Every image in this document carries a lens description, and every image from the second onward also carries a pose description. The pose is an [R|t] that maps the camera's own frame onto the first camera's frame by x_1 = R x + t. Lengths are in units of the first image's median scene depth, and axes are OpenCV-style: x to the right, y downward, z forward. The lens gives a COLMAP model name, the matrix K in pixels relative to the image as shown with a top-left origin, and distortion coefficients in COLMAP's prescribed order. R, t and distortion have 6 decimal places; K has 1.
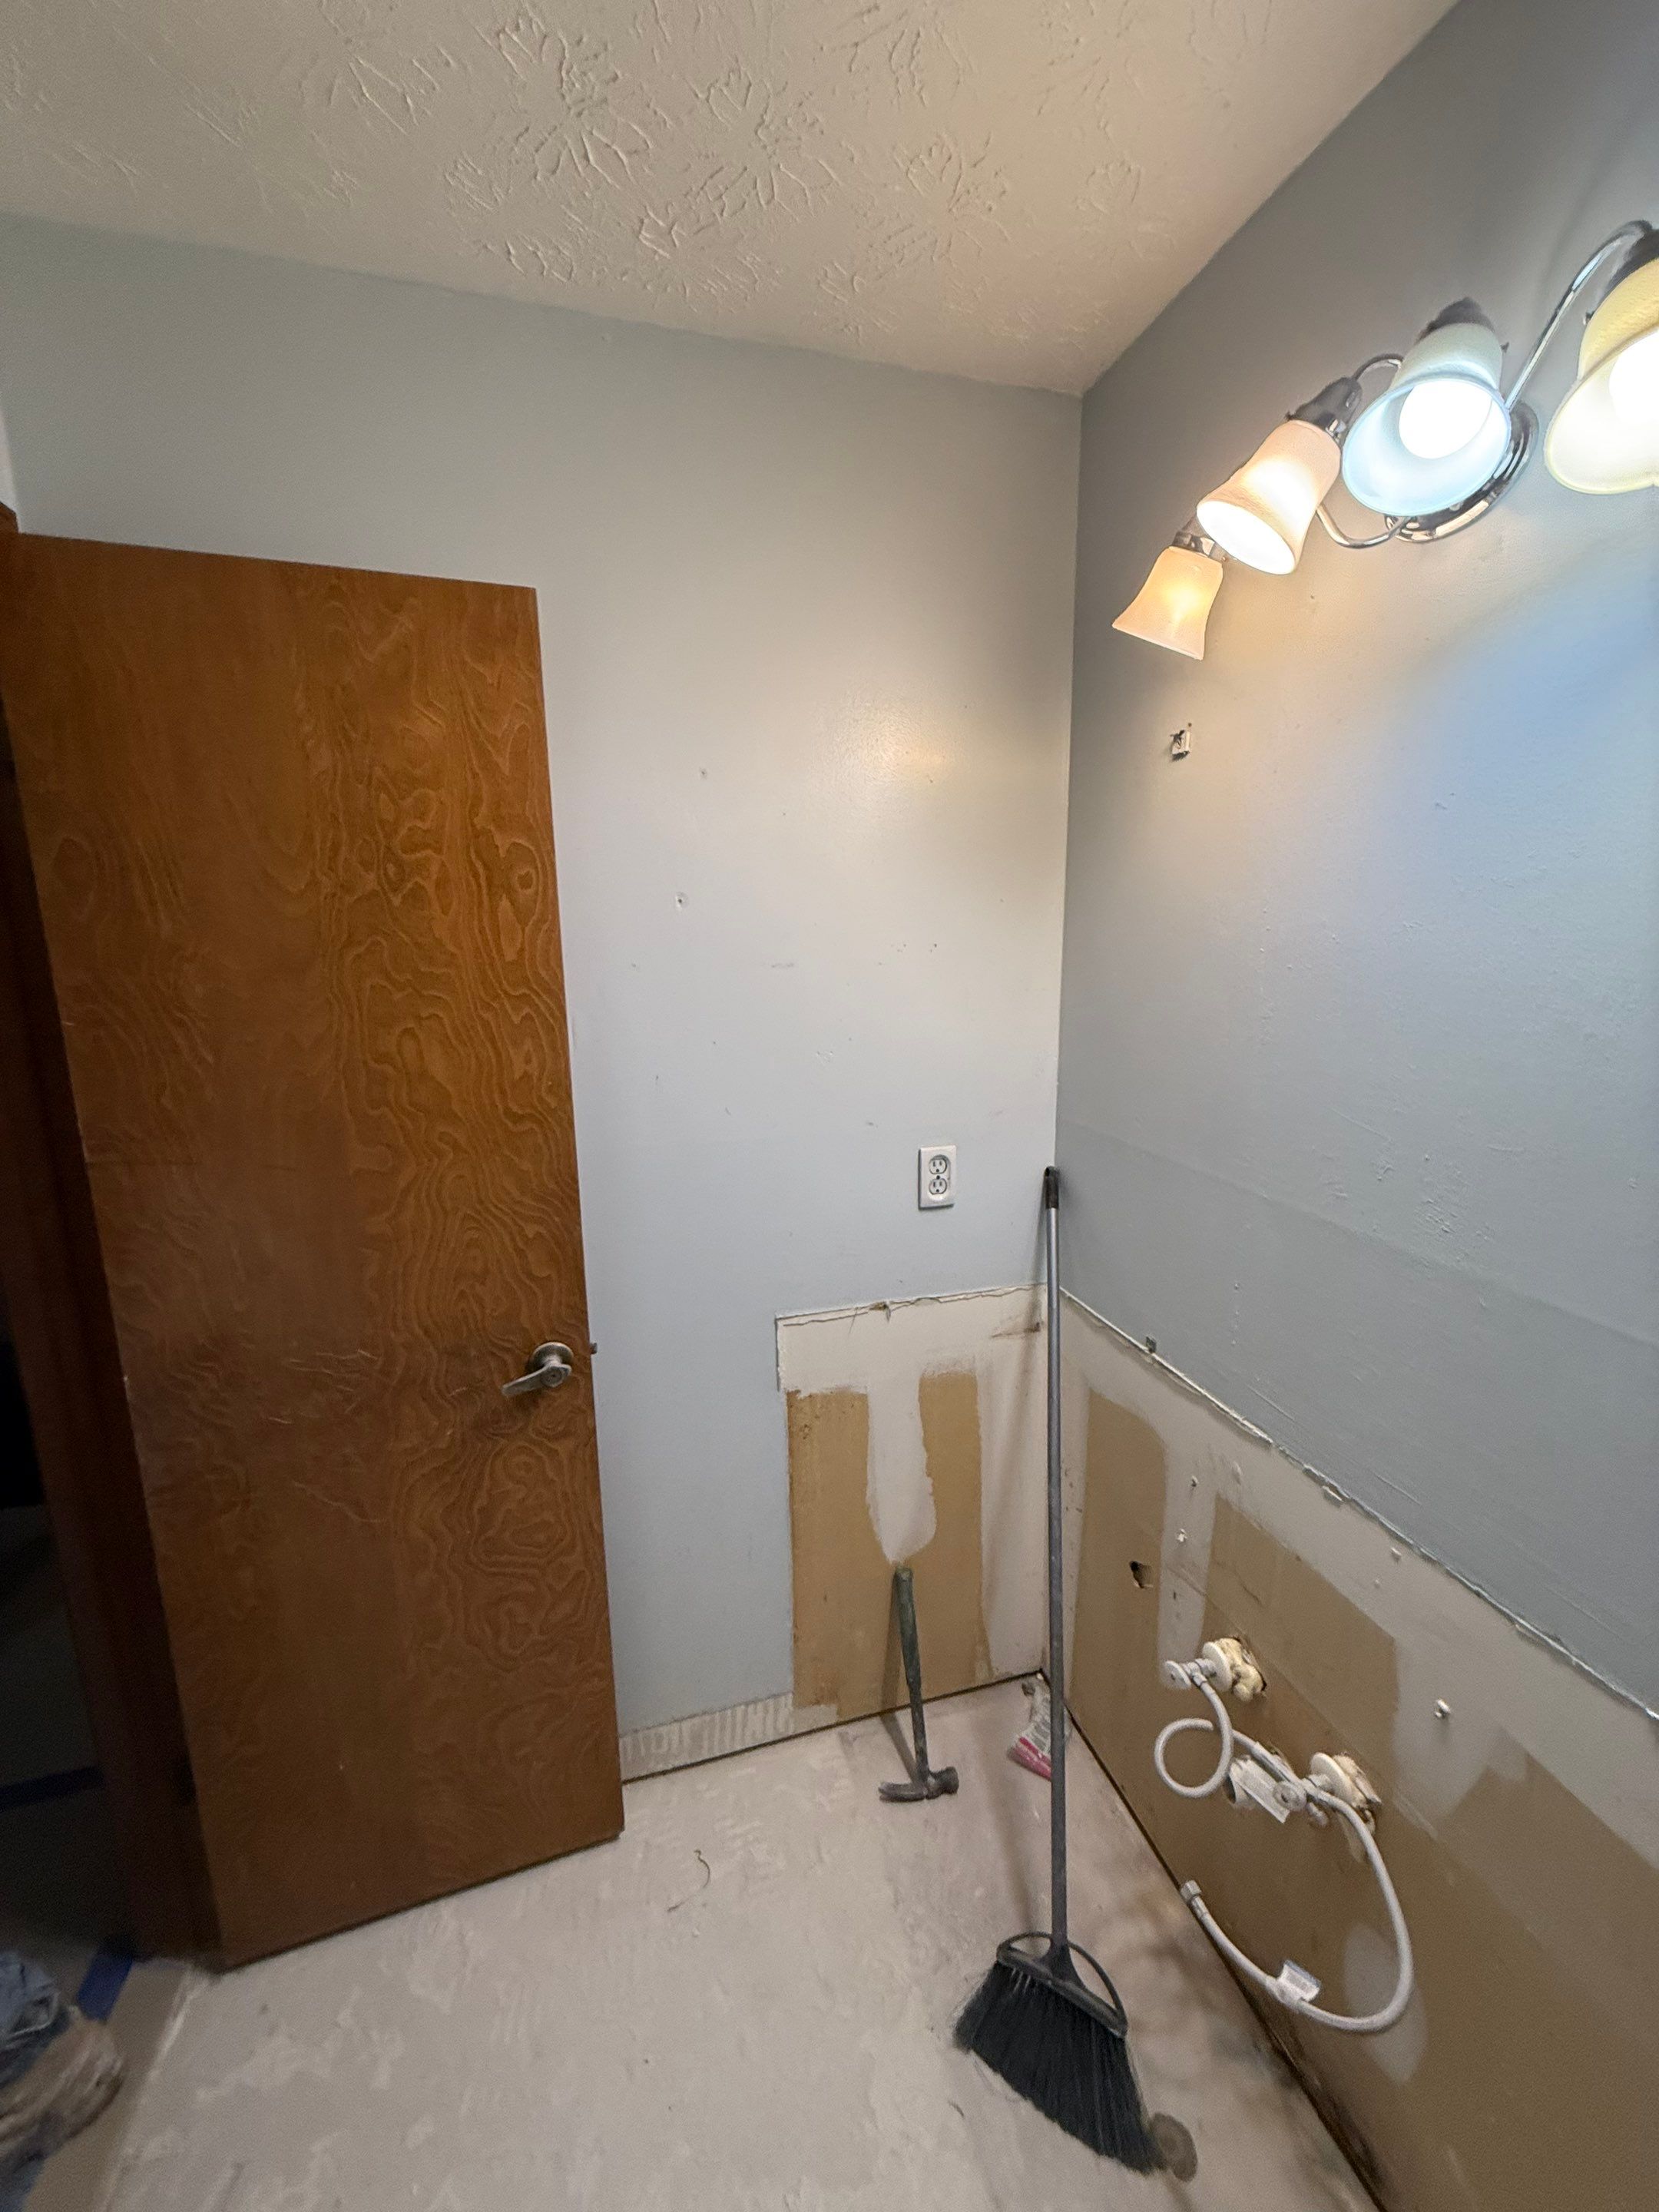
lens RADIAL K [[887.7, 0, 827.9], [0, 887.7, 1088.9], [0, 0, 1]] dist [0.000899, -0.000750]
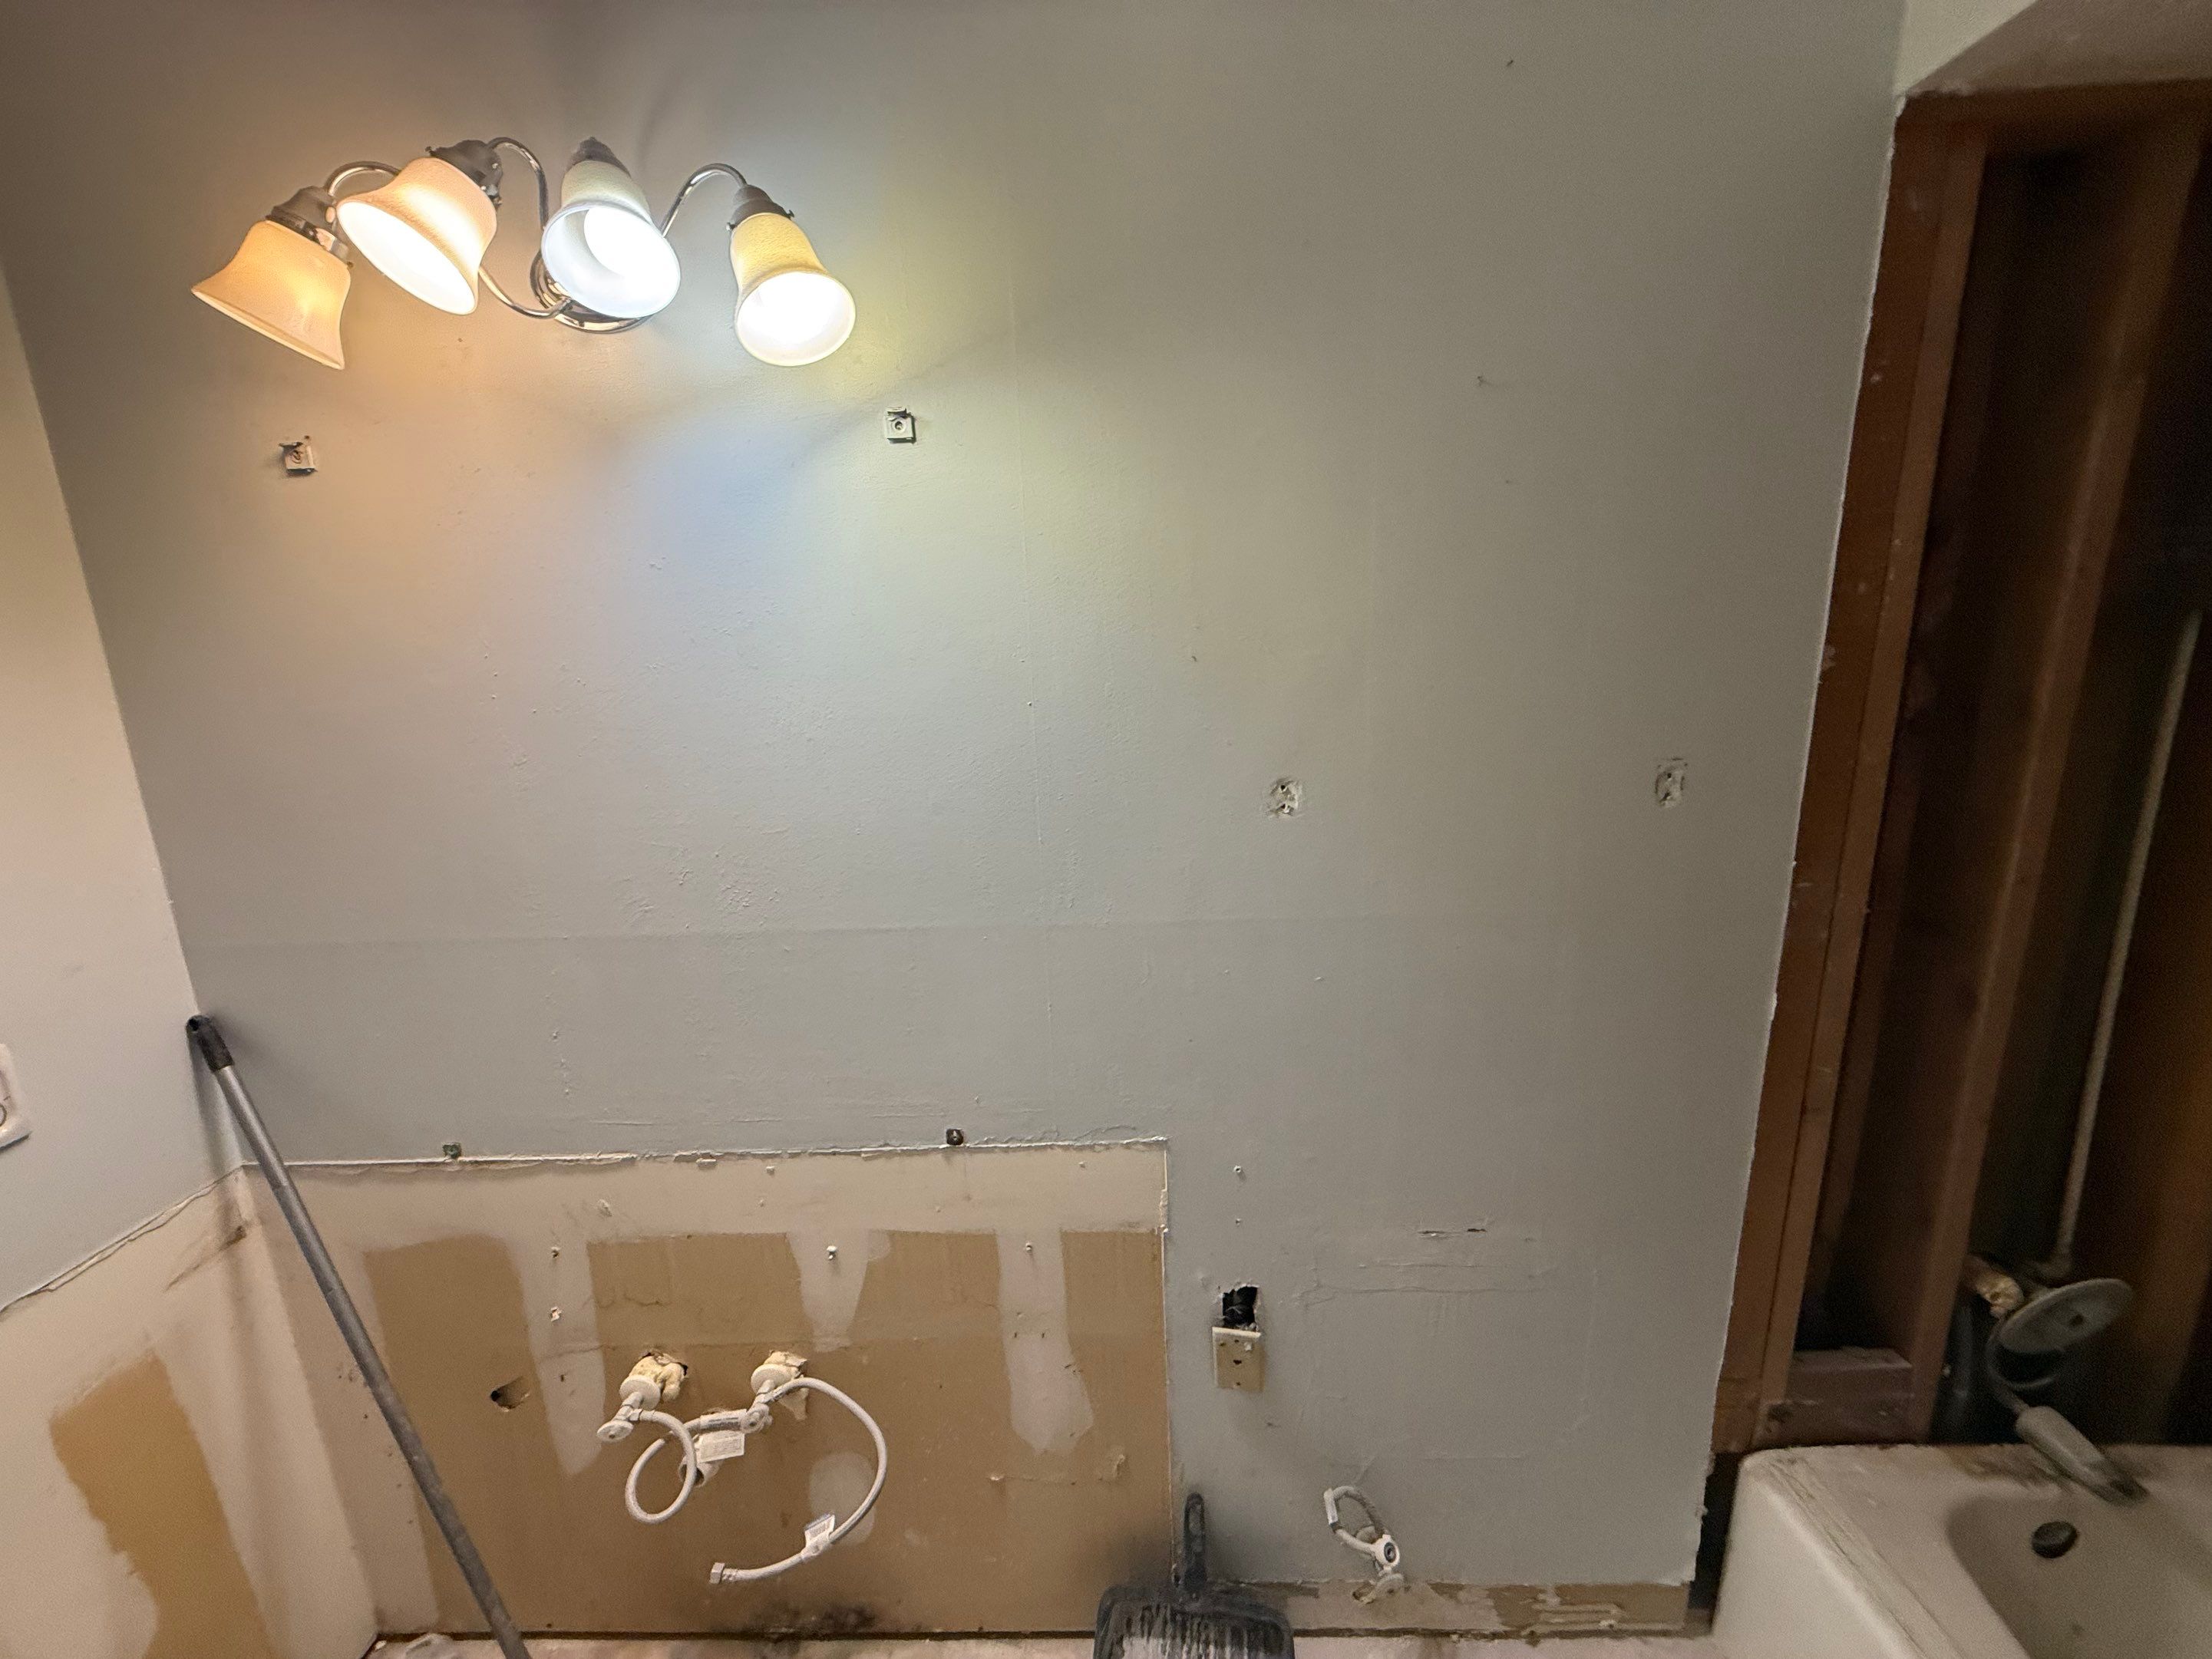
lens RADIAL K [[887.6, 0, 1105.5], [0, 887.6, 819.8], [0, 0, 1]] dist [0.000899, -0.000750]
pose [[0.275936, -0.194195, 0.941354, -0.253483], [0.199644, 0.969598, 0.141501, -0.027484], [-0.940214, 0.148891, 0.306317, 0.087603]]
